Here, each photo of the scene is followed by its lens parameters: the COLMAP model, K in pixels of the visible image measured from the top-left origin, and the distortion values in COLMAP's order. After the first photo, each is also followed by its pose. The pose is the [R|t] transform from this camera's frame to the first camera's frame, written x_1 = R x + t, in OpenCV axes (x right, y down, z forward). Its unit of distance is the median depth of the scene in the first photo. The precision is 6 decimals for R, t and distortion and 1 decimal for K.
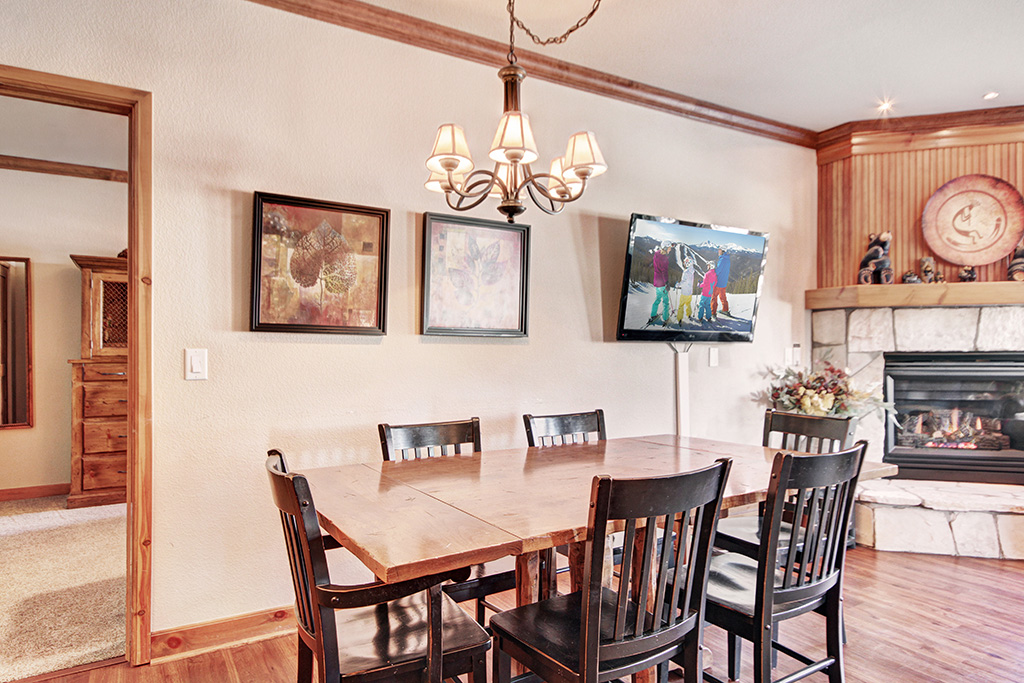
lens RADIAL K [[618.7, 0, 509.6], [0, 618.7, 346.0], [0, 0, 1]] dist [0.017528, -0.000420]
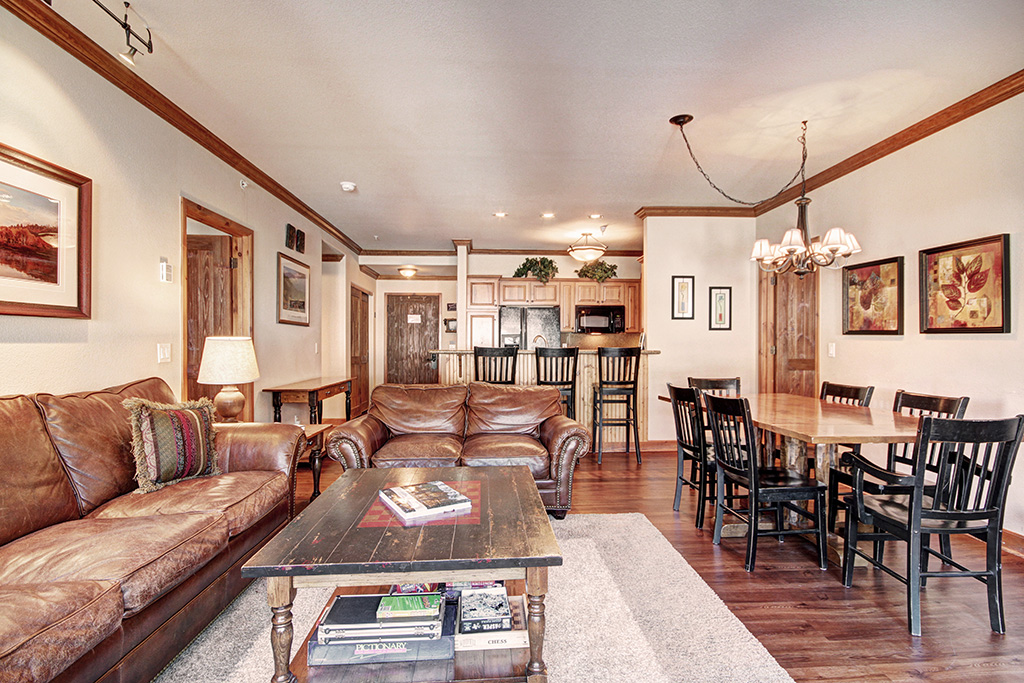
lens RADIAL K [[480.1, 0, 512.5], [0, 480.1, 343.3], [0, 0, 1]] dist [-0.013141, -0.001249]
pose [[-0.453021, 0.003089, -0.891494, 1.362236], [0.005512, 0.999985, 0.000664, -0.002087], [0.891483, -0.004613, -0.453031, 0.670305]]
